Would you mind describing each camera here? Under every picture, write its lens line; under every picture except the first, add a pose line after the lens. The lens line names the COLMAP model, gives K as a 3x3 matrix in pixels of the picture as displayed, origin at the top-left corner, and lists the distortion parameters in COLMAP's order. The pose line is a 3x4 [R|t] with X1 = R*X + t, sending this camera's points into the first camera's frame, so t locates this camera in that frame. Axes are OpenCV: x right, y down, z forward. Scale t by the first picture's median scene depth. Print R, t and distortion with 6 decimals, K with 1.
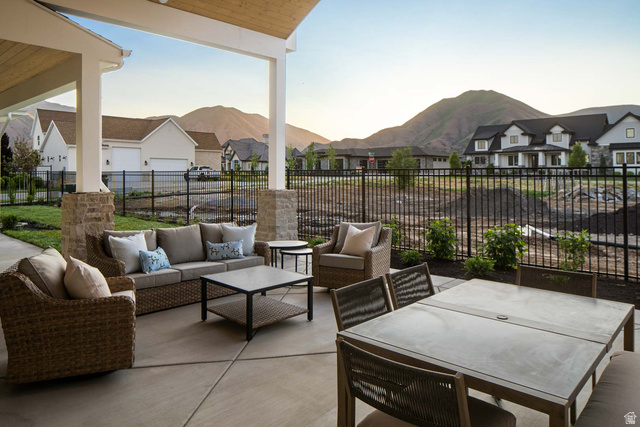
lens RADIAL K [[441.0, 0, 322.3], [0, 441.0, 166.0], [0, 0, 1]] dist [0.006182, 0.004512]
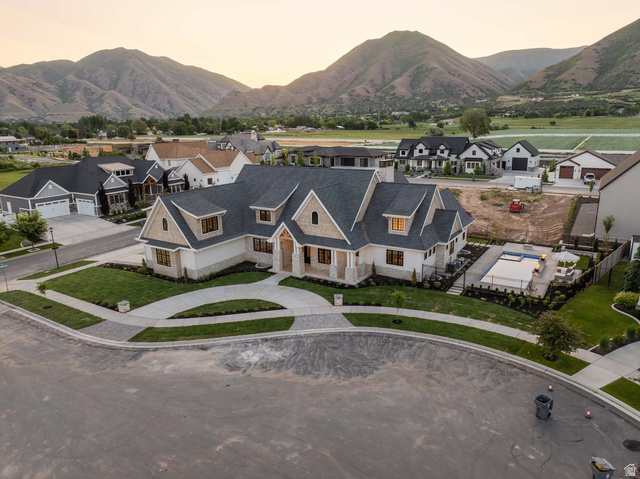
lens RADIAL K [[450.7, 0, 318.7], [0, 450.7, 240.0], [0, 0, 1]] dist [-0.024997, -0.007507]
pose [[0.986195, -0.058504, 0.154911, -0.225167], [0.014566, 0.962532, 0.270778, -0.172015], [-0.164948, -0.264783, 0.950096, -0.615700]]
